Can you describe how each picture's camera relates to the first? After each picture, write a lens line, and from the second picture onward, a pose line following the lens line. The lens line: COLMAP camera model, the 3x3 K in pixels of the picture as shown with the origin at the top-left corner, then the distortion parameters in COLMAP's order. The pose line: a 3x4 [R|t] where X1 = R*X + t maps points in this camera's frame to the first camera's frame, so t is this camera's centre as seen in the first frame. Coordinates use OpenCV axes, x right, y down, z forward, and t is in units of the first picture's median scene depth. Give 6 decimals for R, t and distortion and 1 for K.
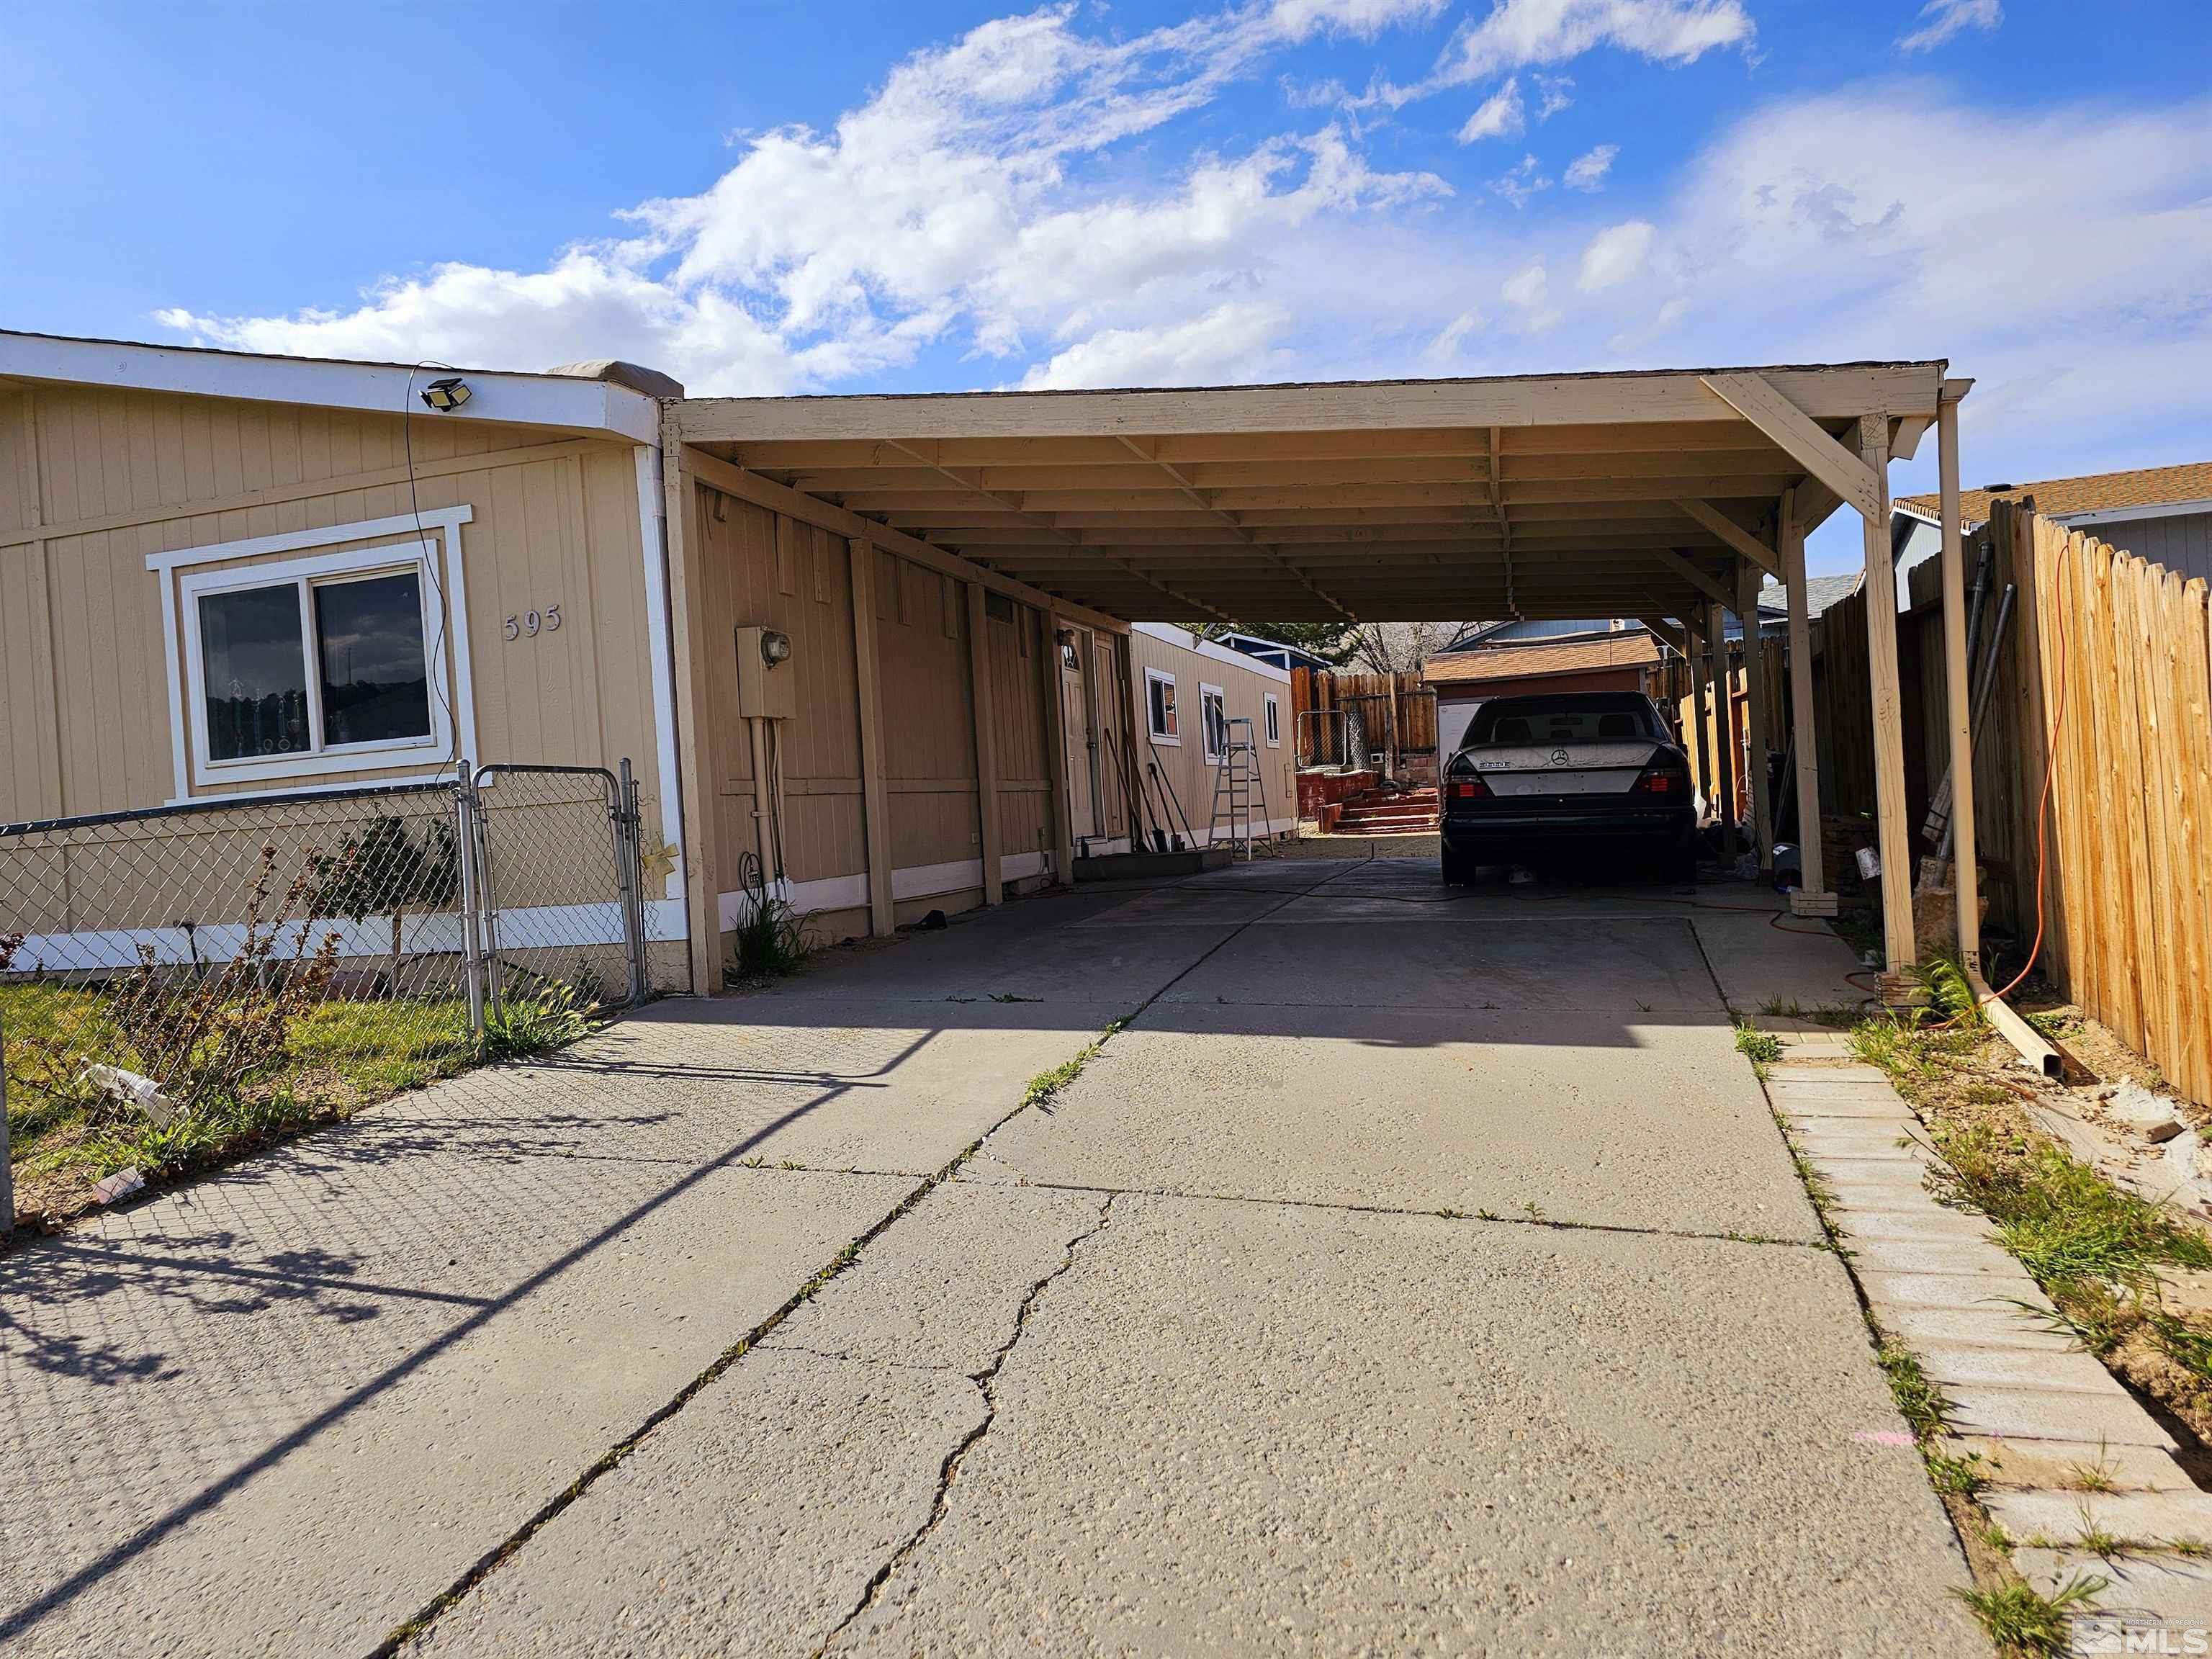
lens RADIAL K [[1486.8, 0, 1107.3], [0, 1486.8, 811.1], [0, 0, 1]] dist [0.051637, -0.038551]
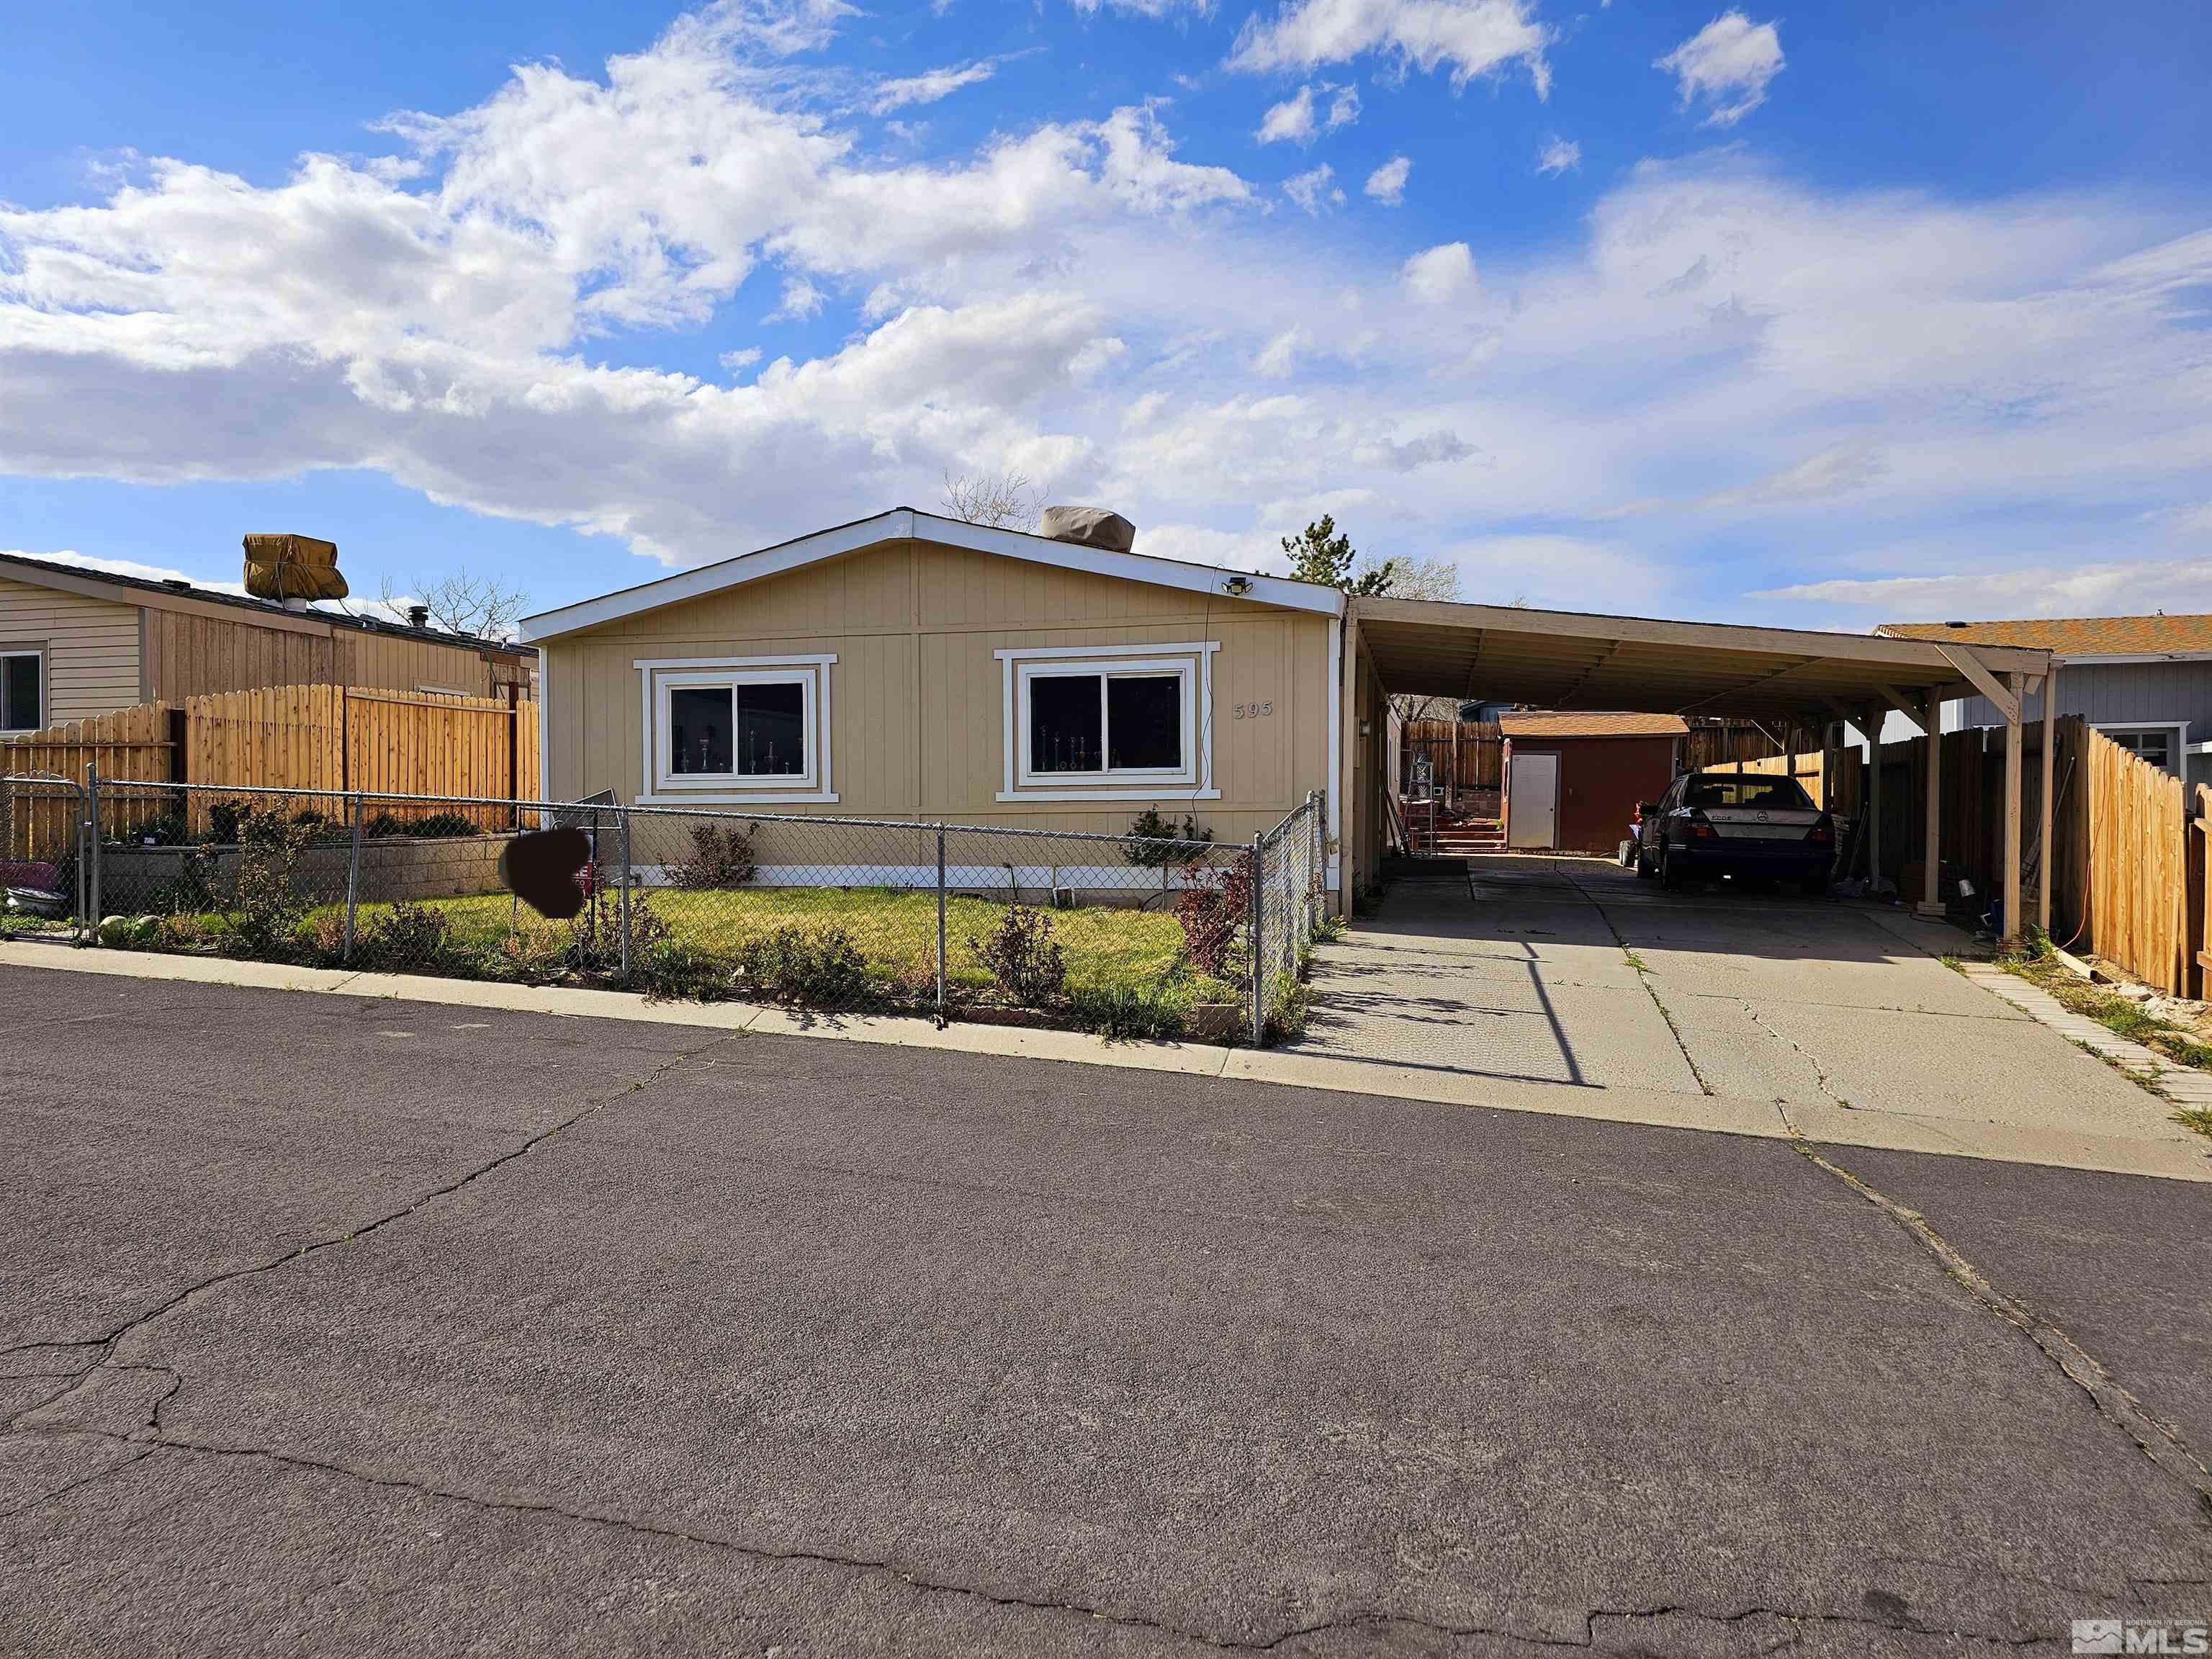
lens RADIAL K [[1486.8, 0, 1088.0], [0, 1486.8, 841.2], [0, 0, 1]] dist [0.051637, -0.038551]
pose [[0.995547, 0.062143, 0.070890, -0.686673], [-0.063442, 0.997854, 0.016221, 0.014927], [-0.069730, -0.020646, 0.997352, -0.758418]]
